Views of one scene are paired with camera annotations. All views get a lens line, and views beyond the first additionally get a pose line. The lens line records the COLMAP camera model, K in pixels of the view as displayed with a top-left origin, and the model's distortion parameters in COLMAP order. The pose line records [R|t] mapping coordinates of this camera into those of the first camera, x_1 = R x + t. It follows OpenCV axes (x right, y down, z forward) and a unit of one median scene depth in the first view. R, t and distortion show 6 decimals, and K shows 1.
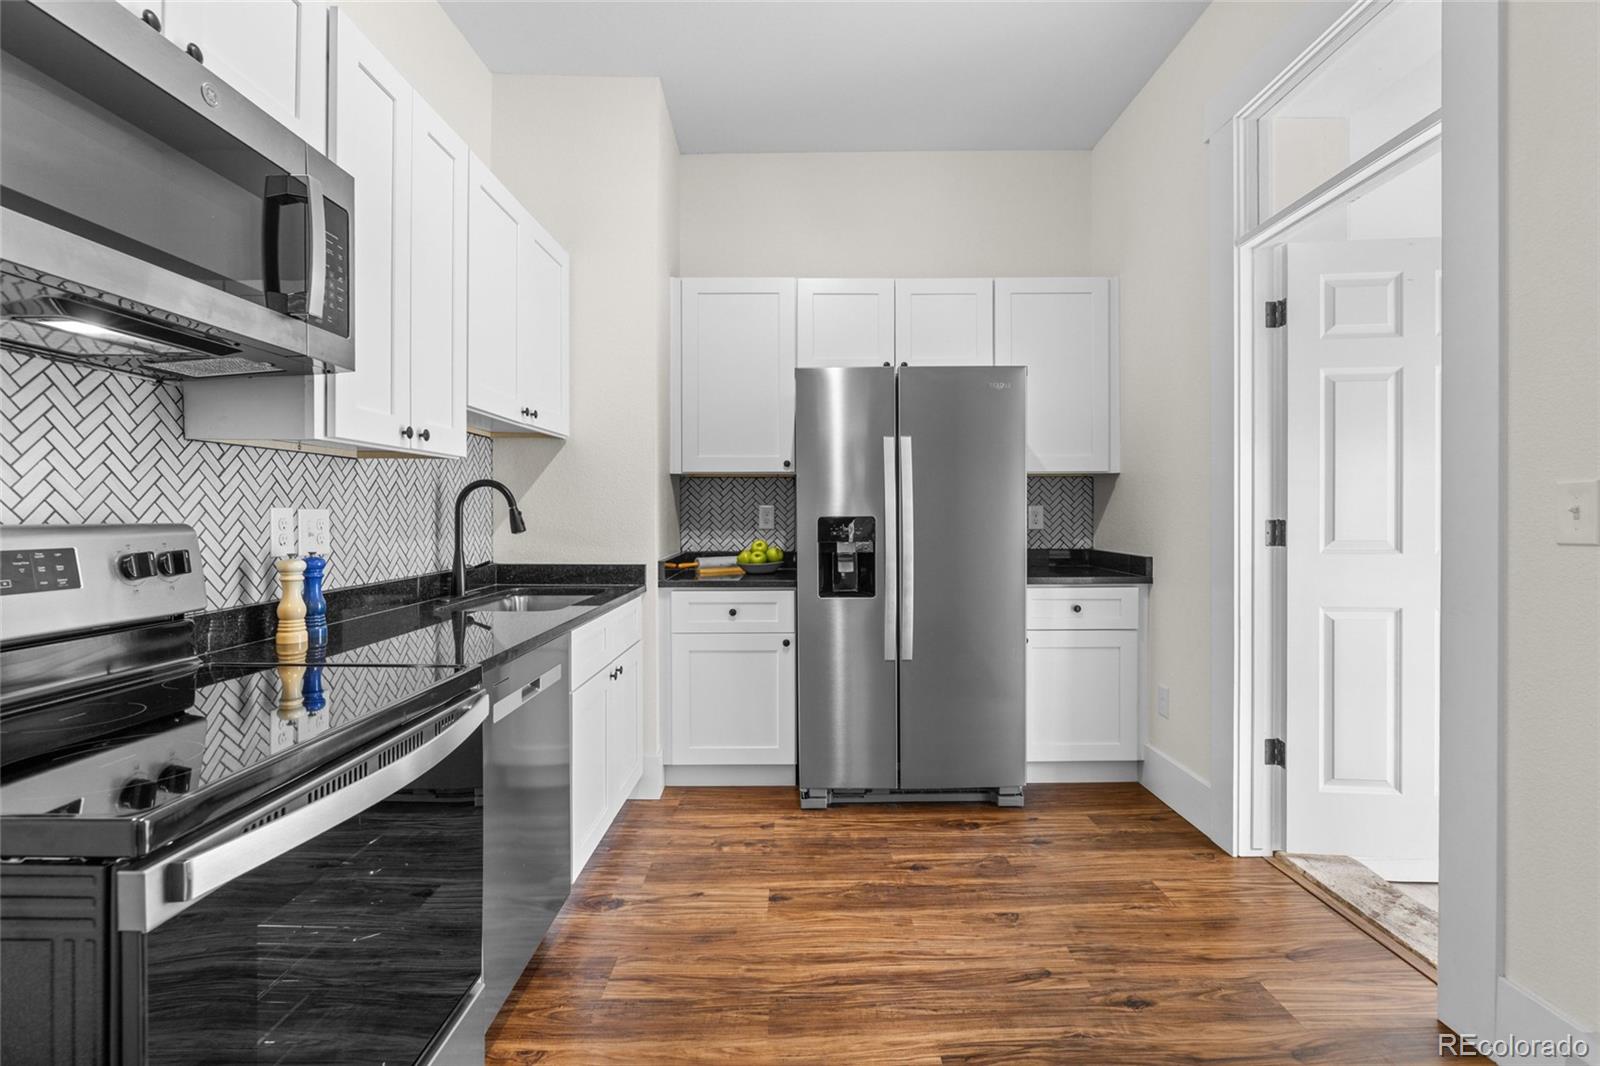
lens RADIAL K [[744.8, 0, 799.9], [0, 744.8, 524.0], [0, 0, 1]] dist [-0.008100, 0.001556]
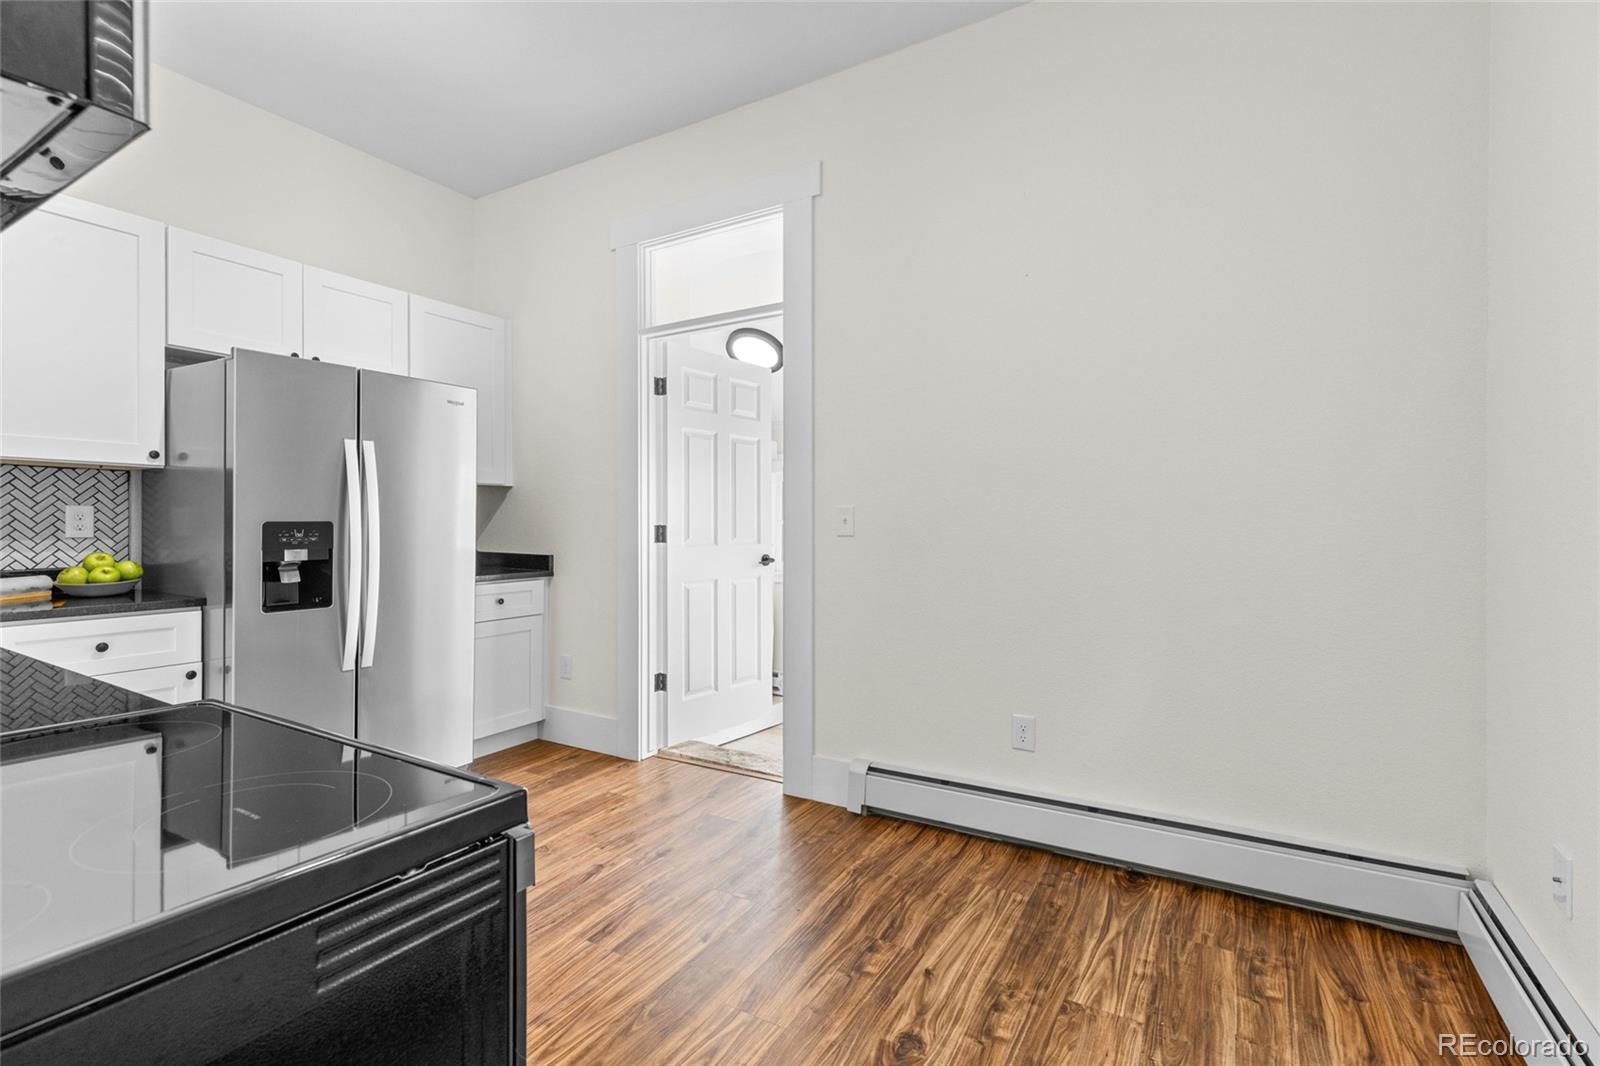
lens RADIAL K [[721.5, 0, 794.5], [0, 721.5, 528.8], [0, 0, 1]] dist [0.004811, -0.000688]
pose [[0.516758, -0.003812, 0.856123, -0.462870], [0.006213, 0.999980, 0.000702, 0.002670], [-0.856109, 0.004956, 0.516772, 0.024900]]
